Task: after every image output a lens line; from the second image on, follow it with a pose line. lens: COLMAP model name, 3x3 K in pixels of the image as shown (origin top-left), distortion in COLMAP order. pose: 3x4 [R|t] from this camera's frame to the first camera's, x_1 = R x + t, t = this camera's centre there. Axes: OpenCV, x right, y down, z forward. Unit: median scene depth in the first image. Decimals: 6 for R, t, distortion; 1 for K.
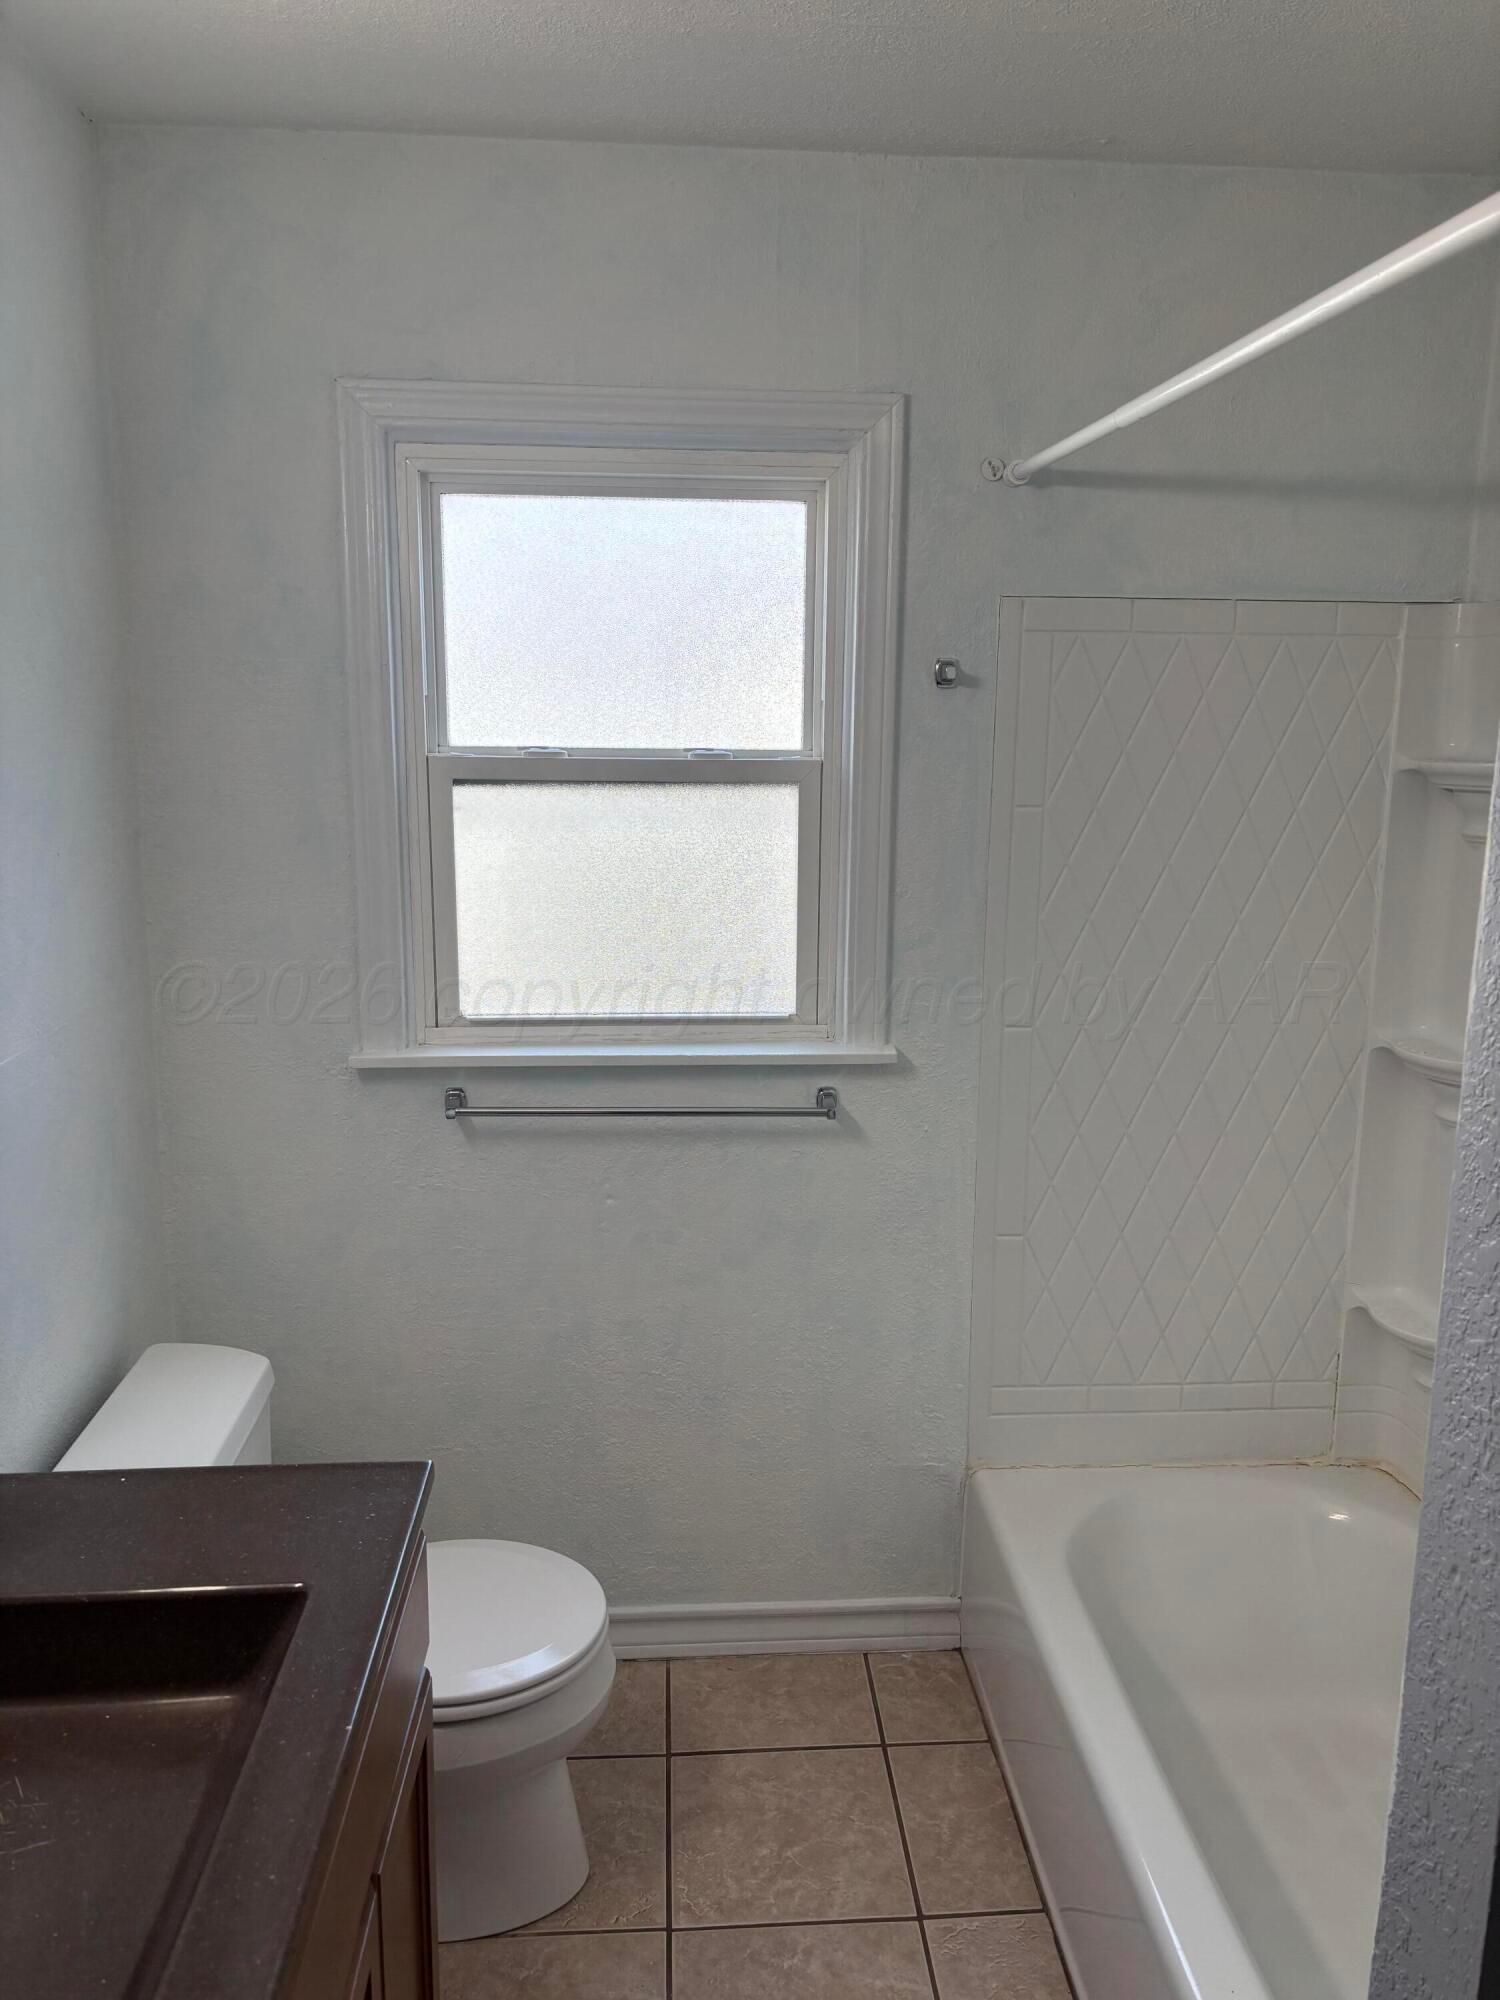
lens RADIAL K [[1488.9, 0, 750.0], [0, 1488.9, 1000.0], [0, 0, 1]] dist [0.058172, -0.062290]
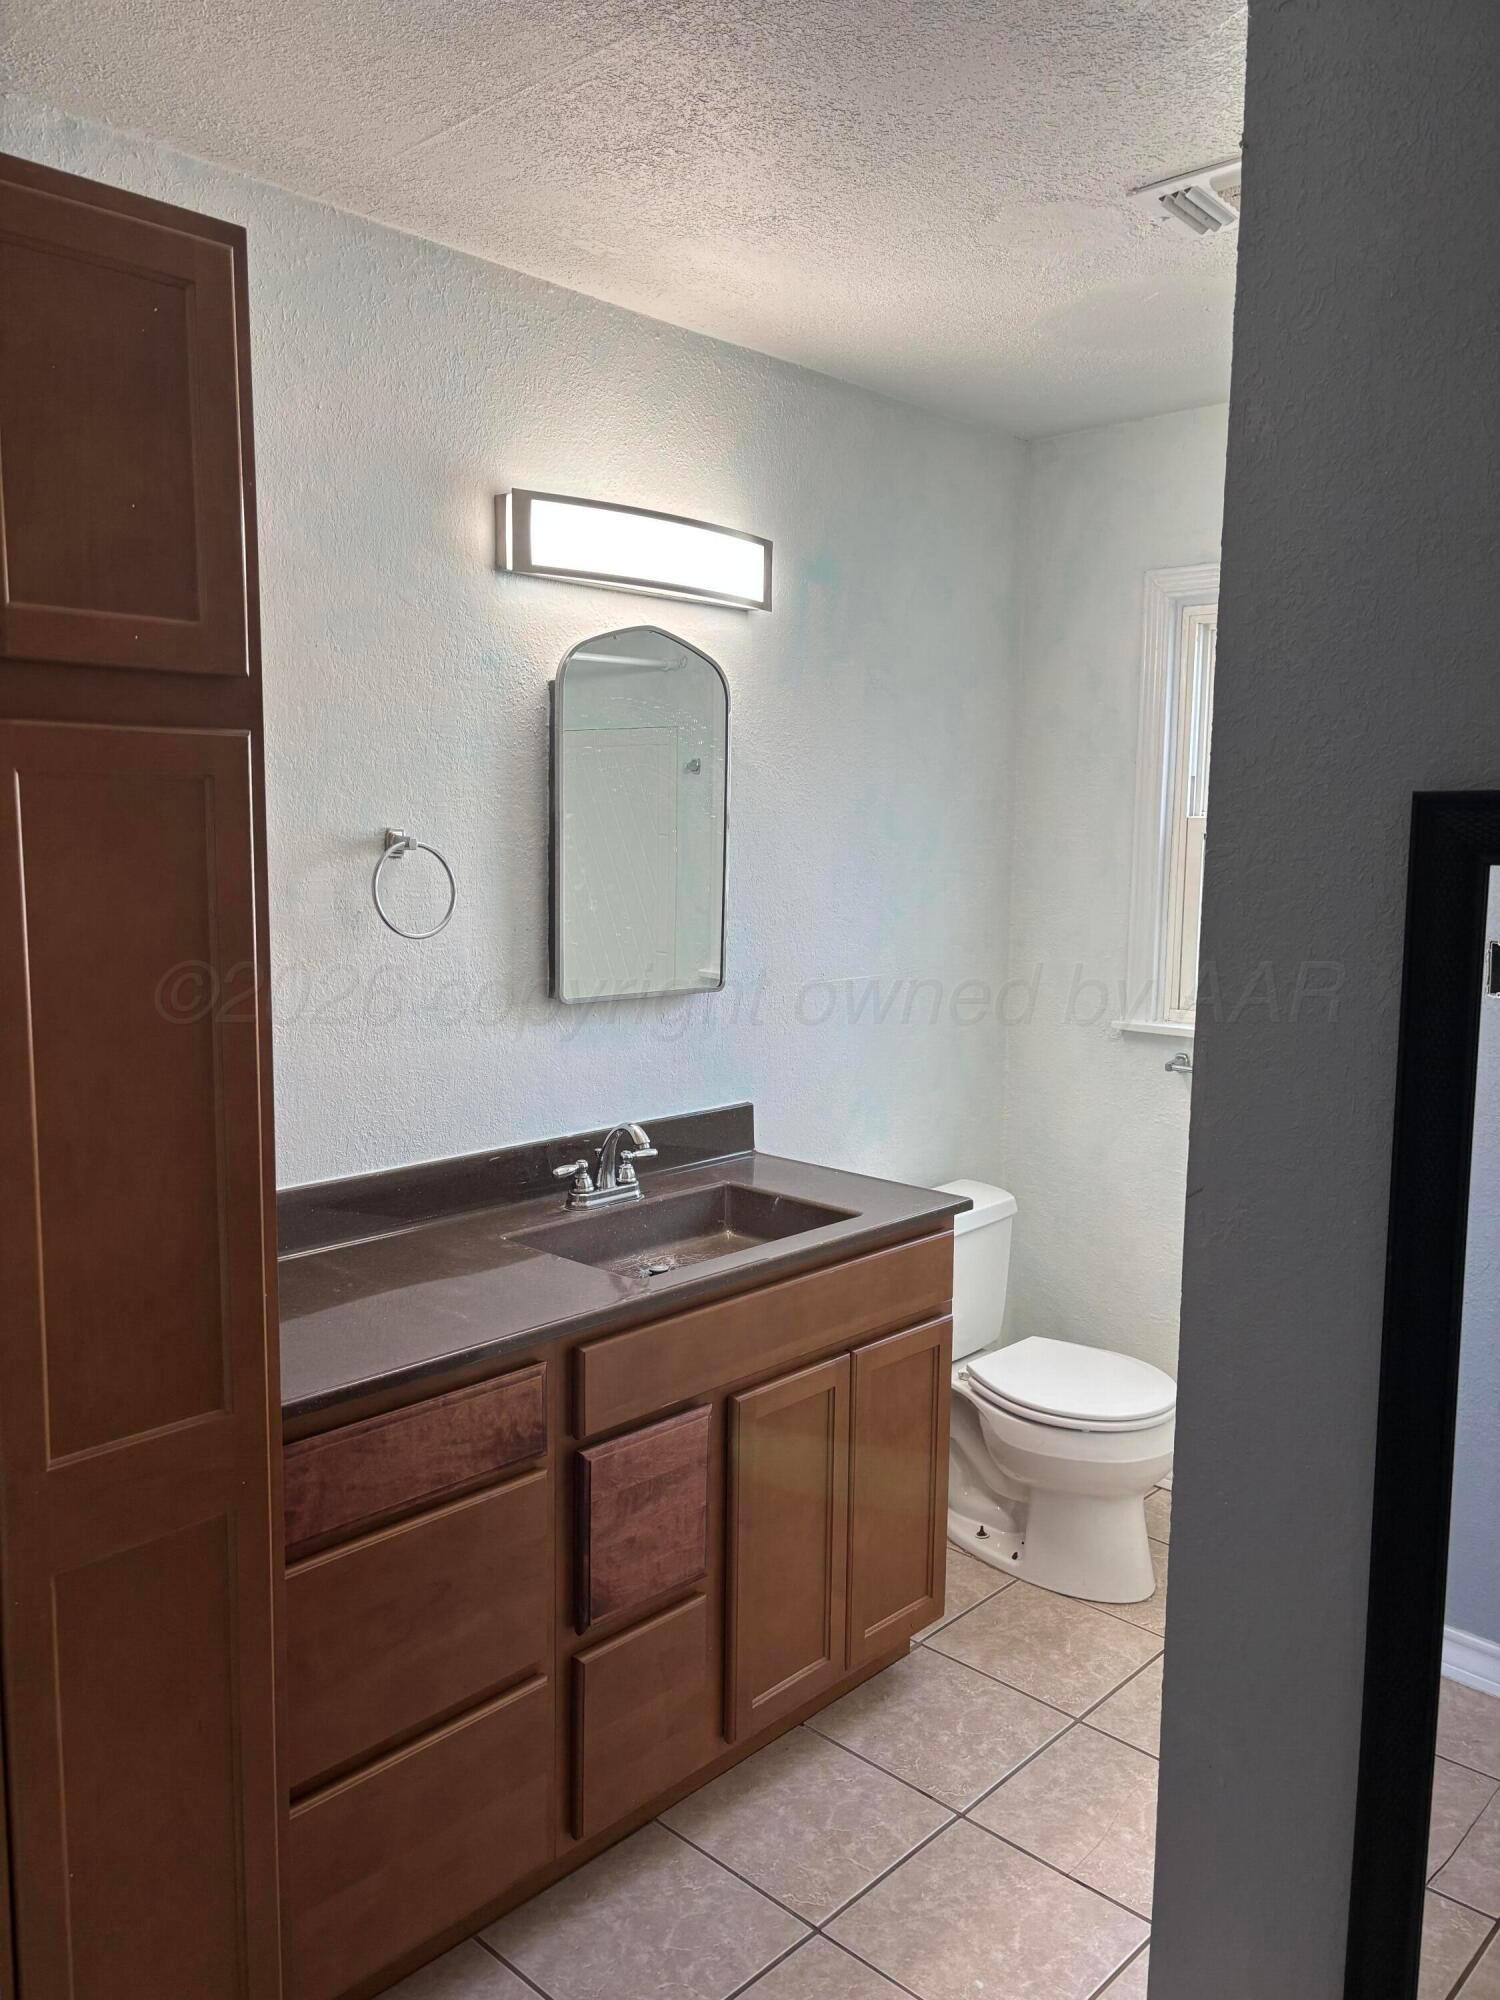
lens RADIAL K [[1488.9, 0, 750.0], [0, 1488.9, 1000.0], [0, 0, 1]] dist [0.058172, -0.062290]
pose [[0.682529, 0.083892, -0.726027, 0.559651], [-0.140404, 0.989938, -0.017606, 0.094436], [0.717245, 0.113953, 0.687440, -0.268376]]
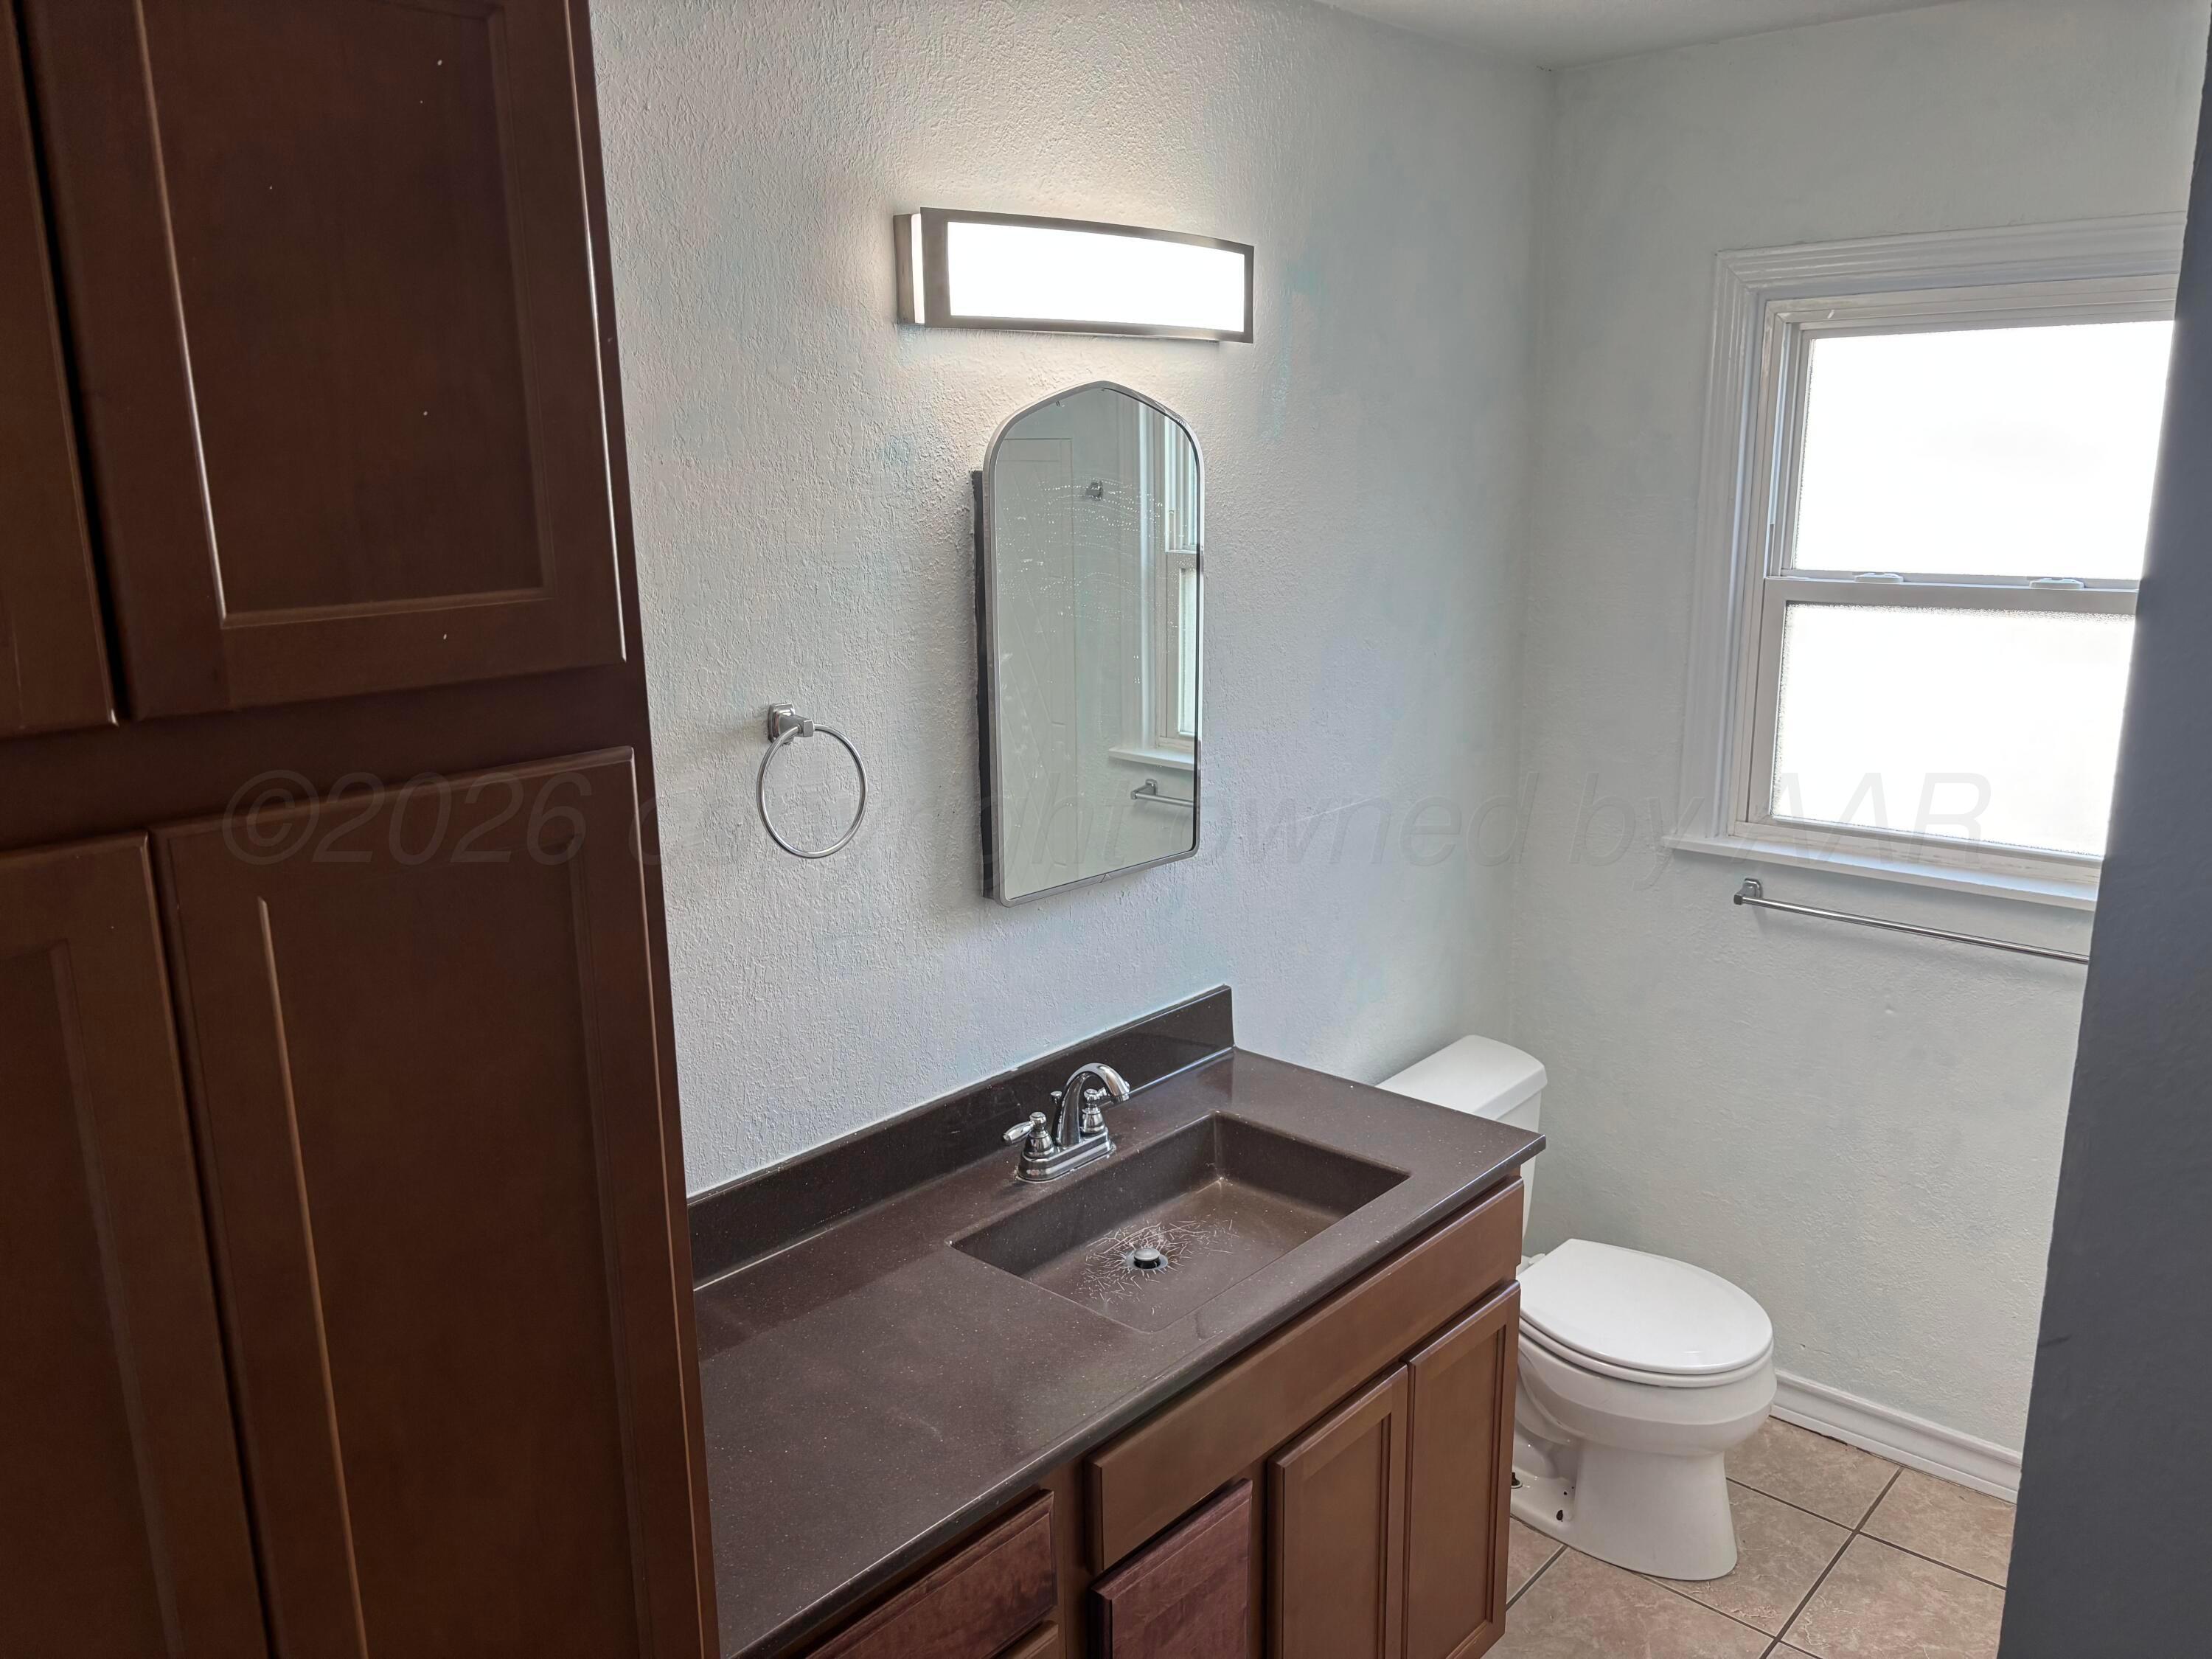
lens RADIAL K [[1646.8, 0, 1118.4], [0, 1646.8, 835.0], [0, 0, 1]] dist [0.058172, -0.062290]
pose [[0.705877, 0.143467, -0.693654, 0.332137], [-0.111454, 0.989571, 0.091252, -0.034437], [0.699511, 0.012898, 0.714505, -0.216081]]
